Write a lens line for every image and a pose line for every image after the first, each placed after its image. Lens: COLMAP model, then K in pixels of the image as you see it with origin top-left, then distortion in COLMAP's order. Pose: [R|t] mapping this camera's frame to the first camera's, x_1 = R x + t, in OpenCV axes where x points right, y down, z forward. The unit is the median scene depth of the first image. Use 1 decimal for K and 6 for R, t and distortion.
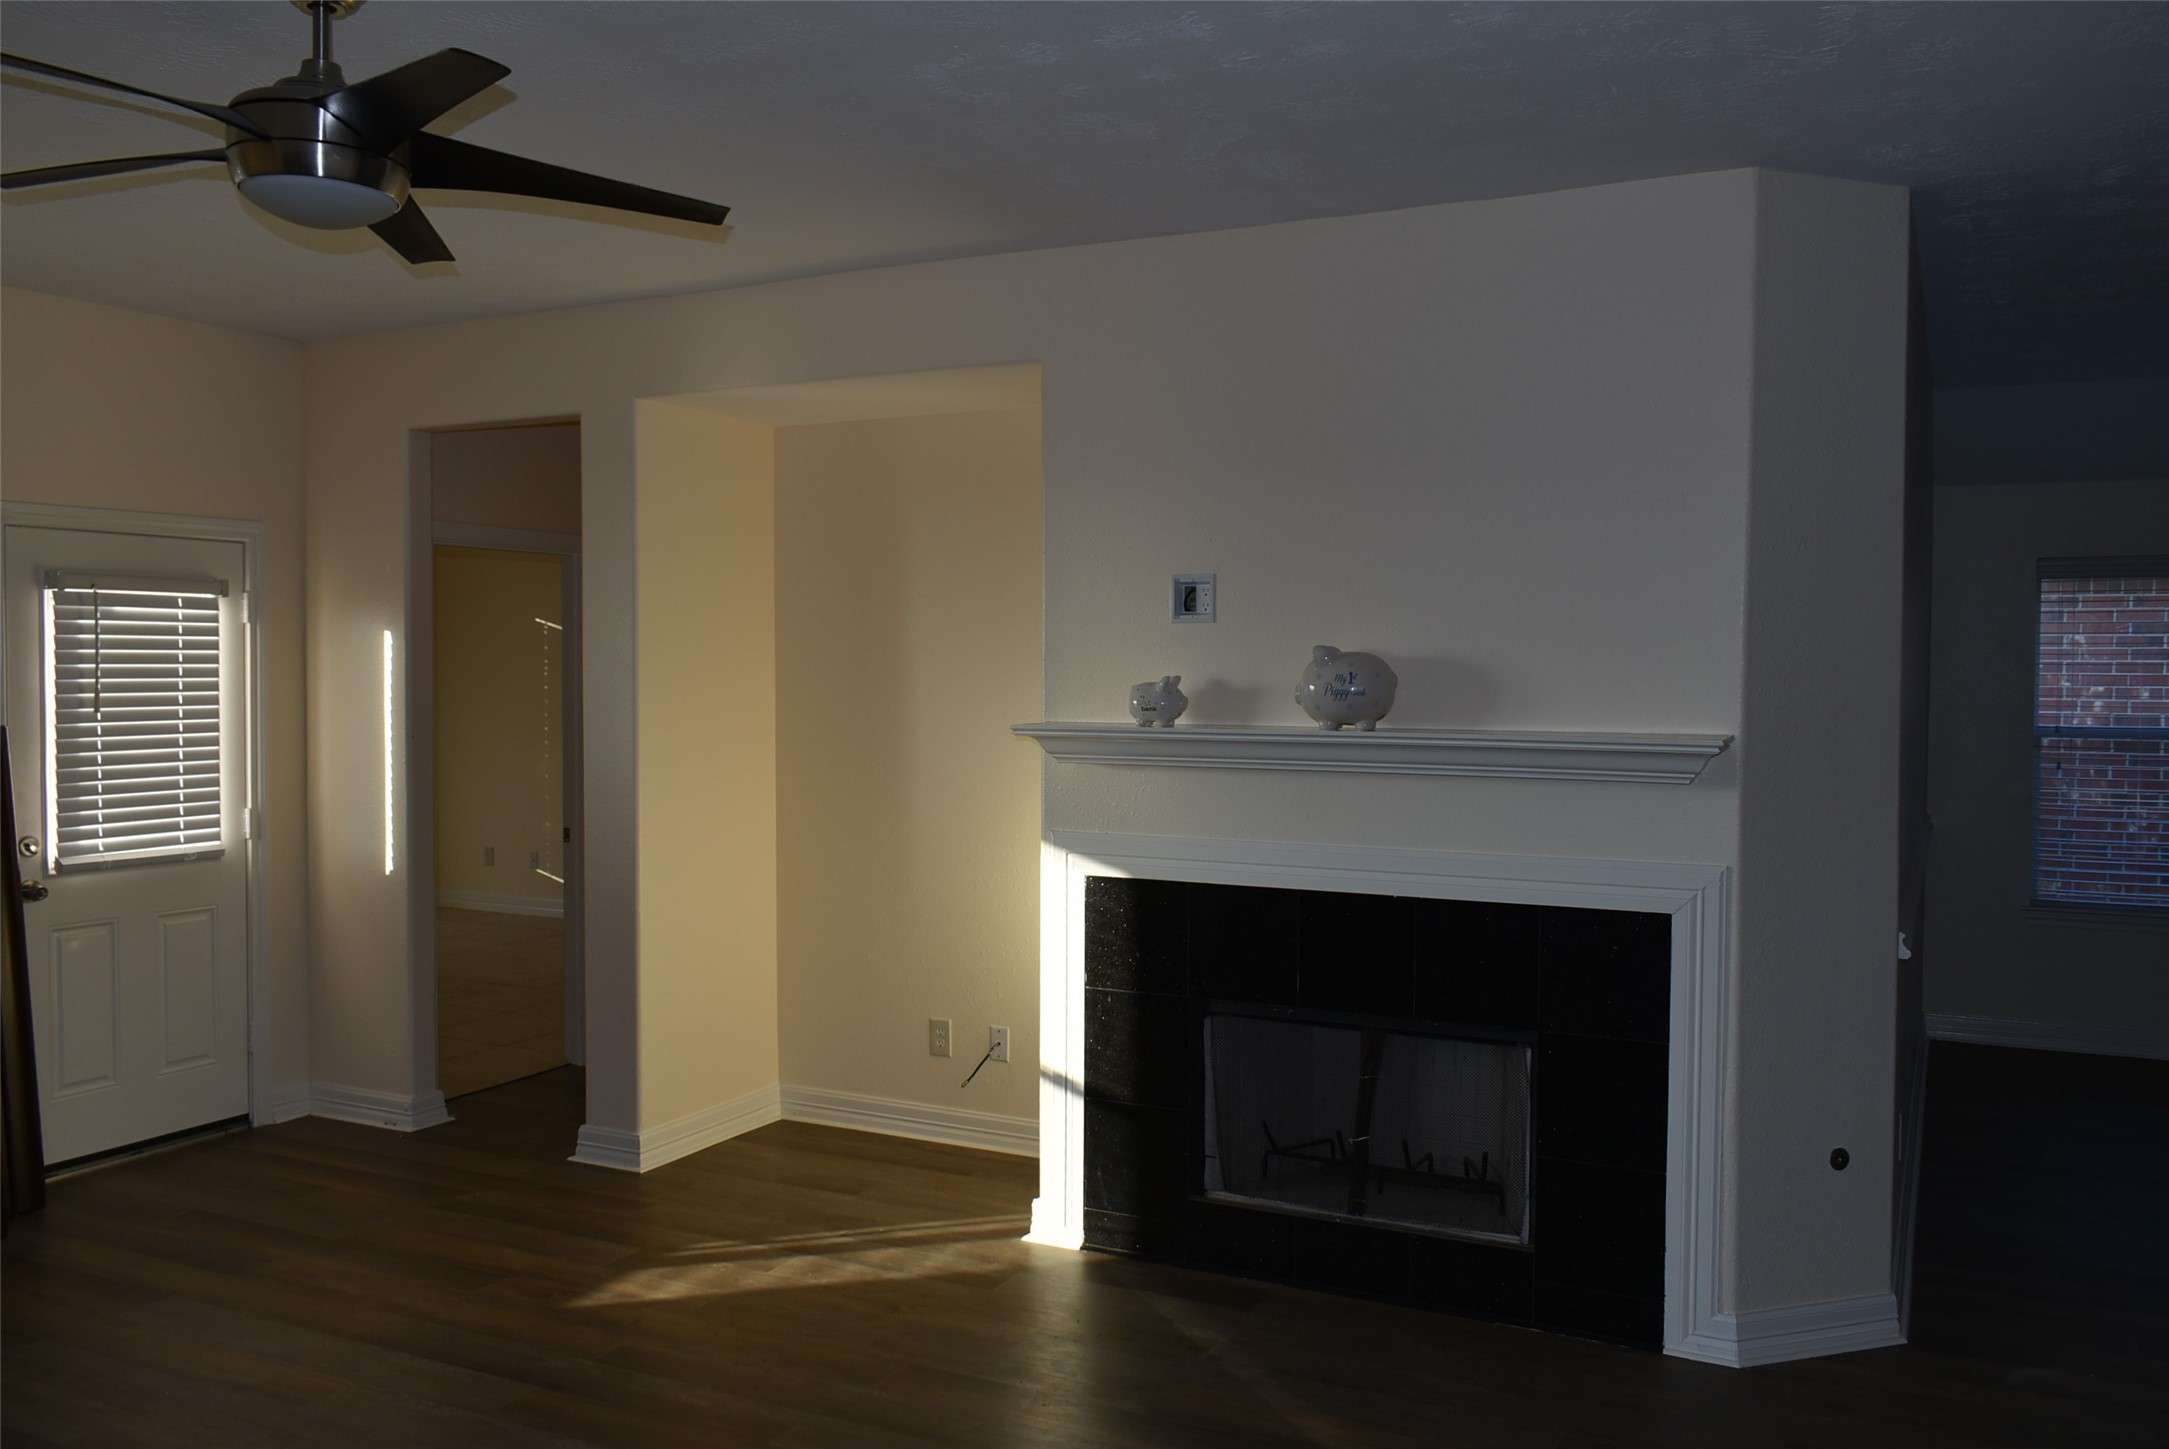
lens RADIAL K [[1708.4, 0, 1084.8], [0, 1708.4, 719.5], [0, 0, 1]] dist [-0.009374, 0.001218]
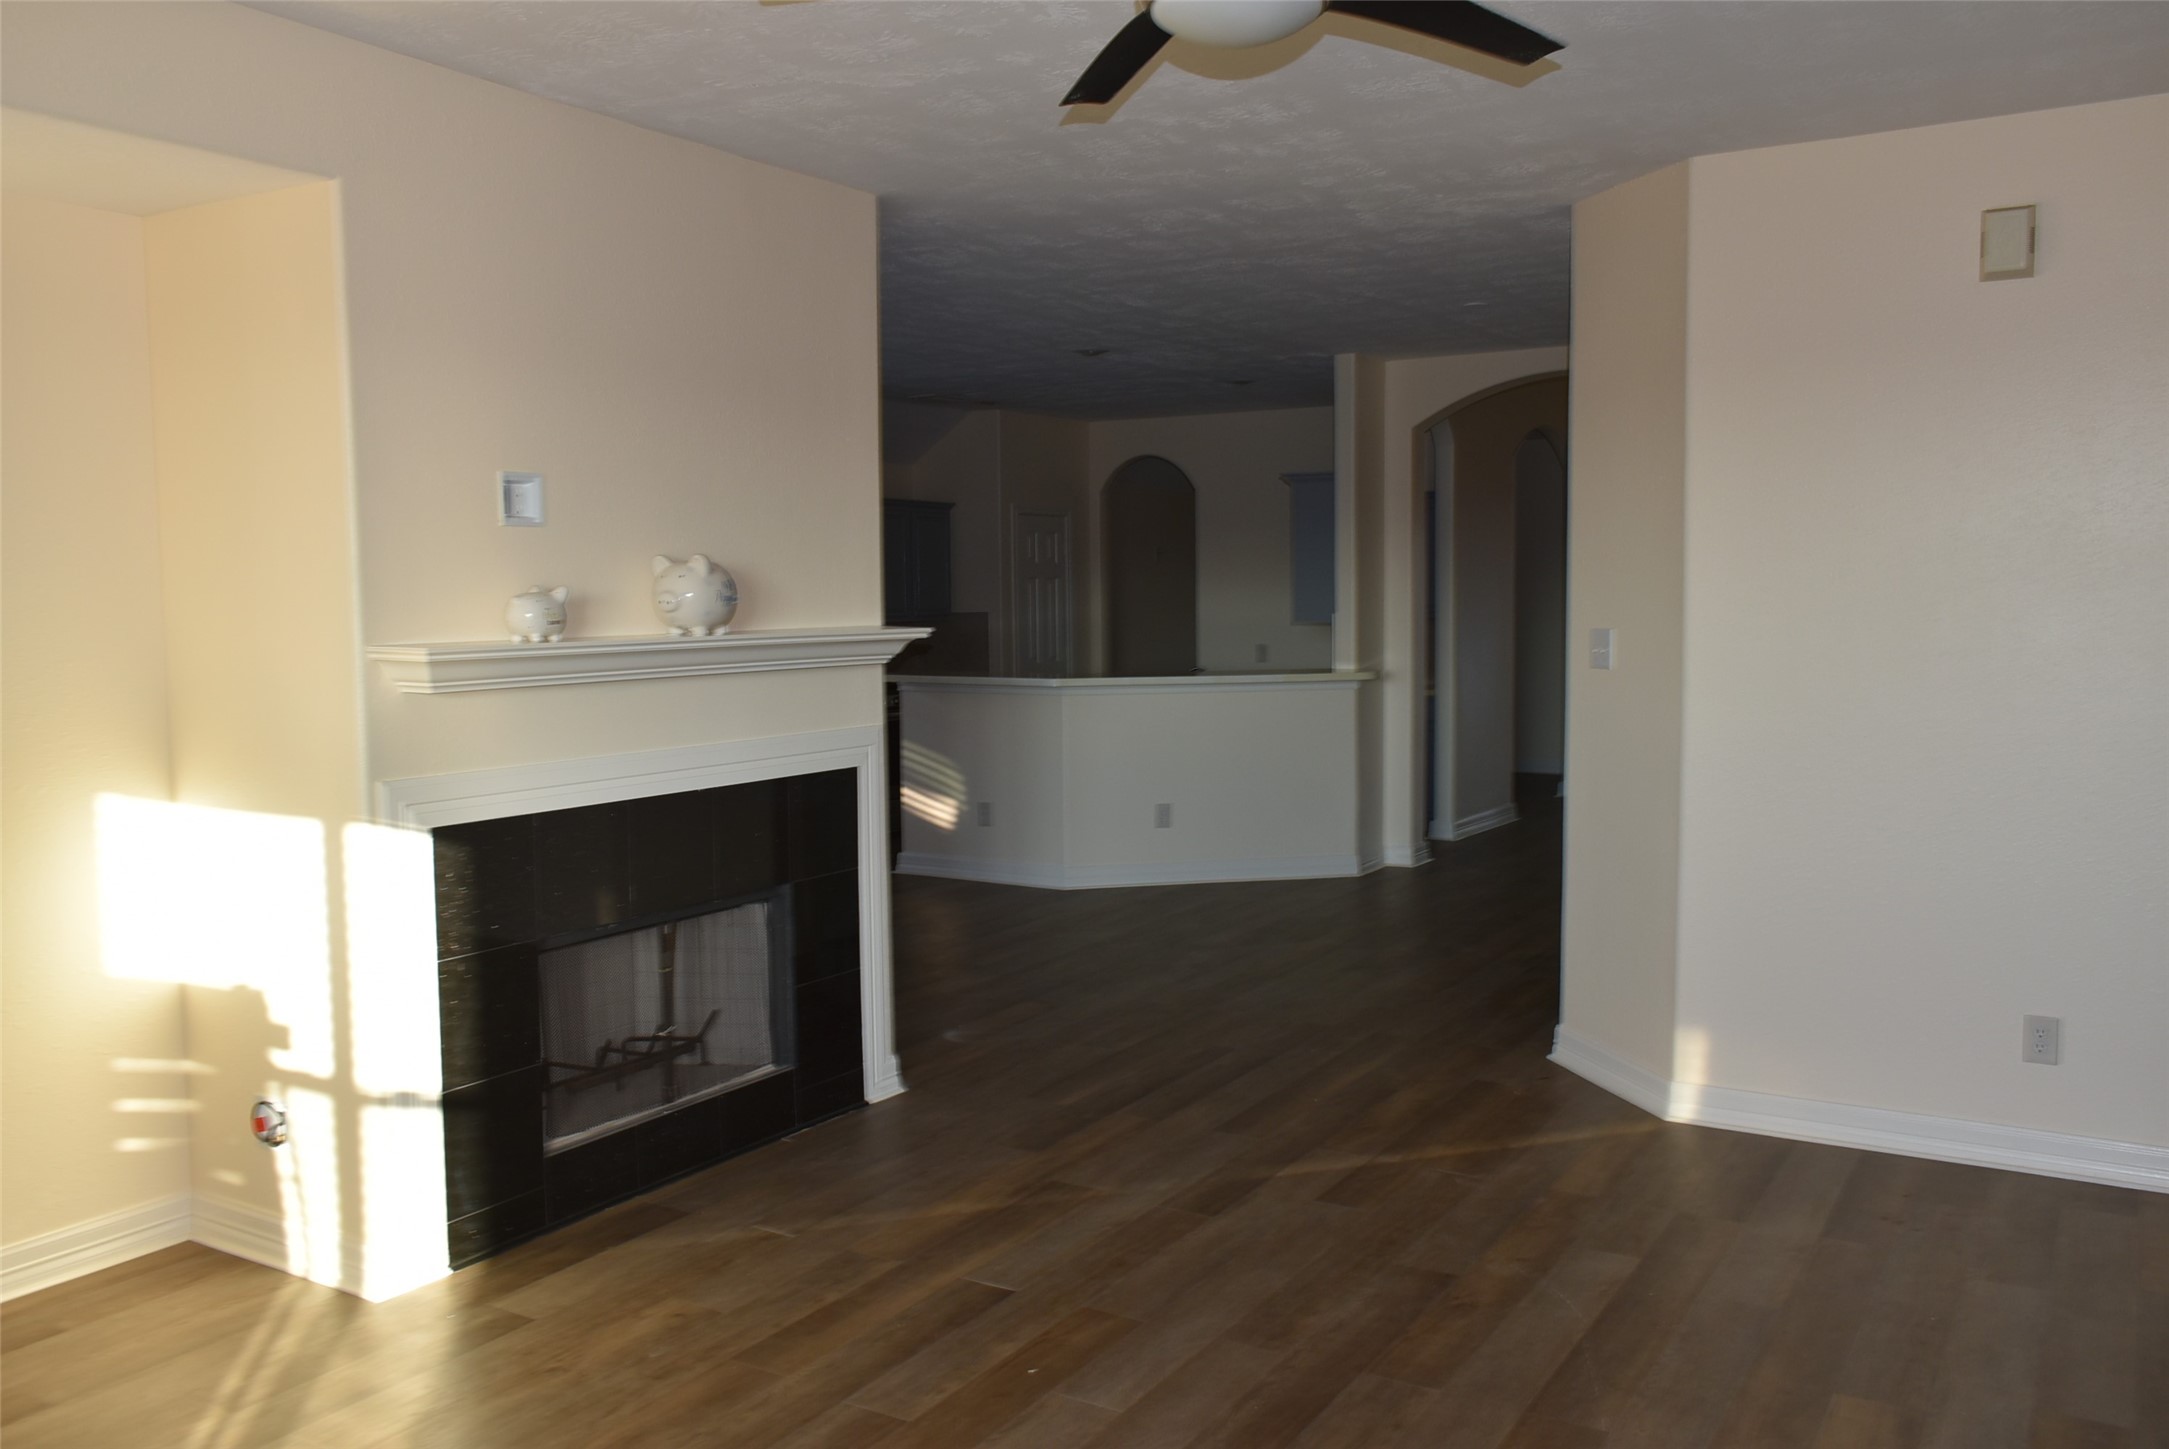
lens RADIAL K [[1755.4, 0, 1090.1], [0, 1755.4, 721.5], [0, 0, 1]] dist [-0.000873, 0.000448]
pose [[0.074920, -0.081946, 0.993817, -0.579188], [0.039349, 0.996084, 0.079167, -0.010835], [-0.996413, 0.033175, 0.077851, 0.435578]]
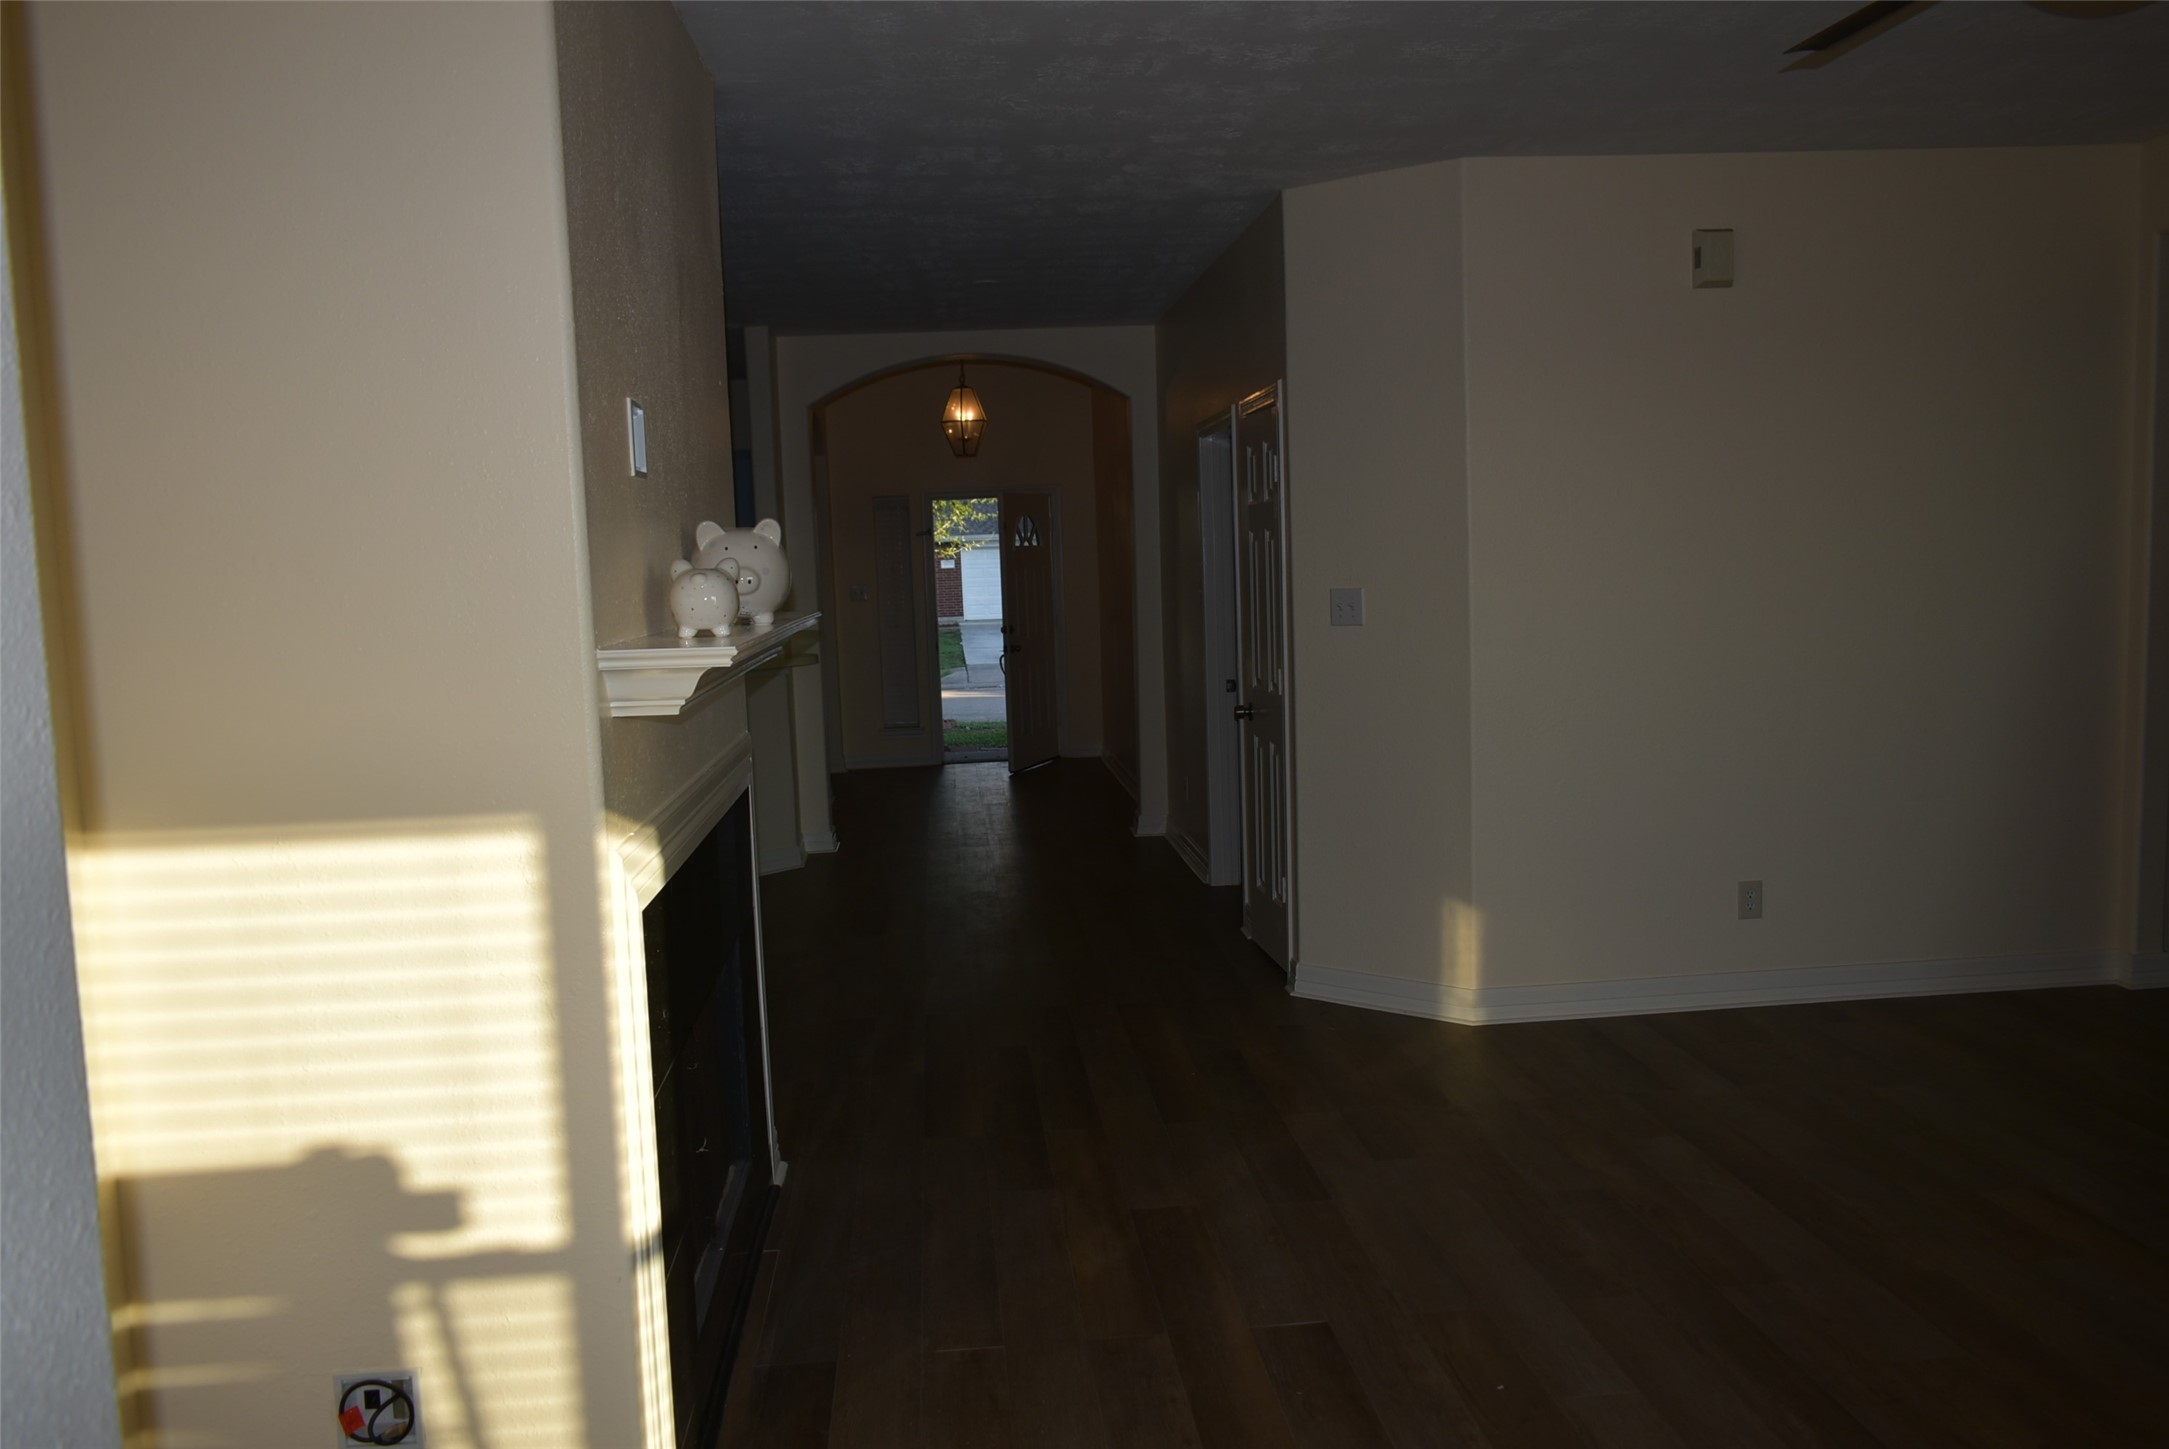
lens RADIAL K [[1675.2, 0, 1086.9], [0, 1675.2, 722.1], [0, 0, 1]] dist [-0.010778, -0.001340]
pose [[-0.533850, -0.069735, 0.842699, -0.385958], [0.058059, 0.991219, 0.118806, -0.020802], [-0.843583, 0.112351, -0.525114, 0.826650]]
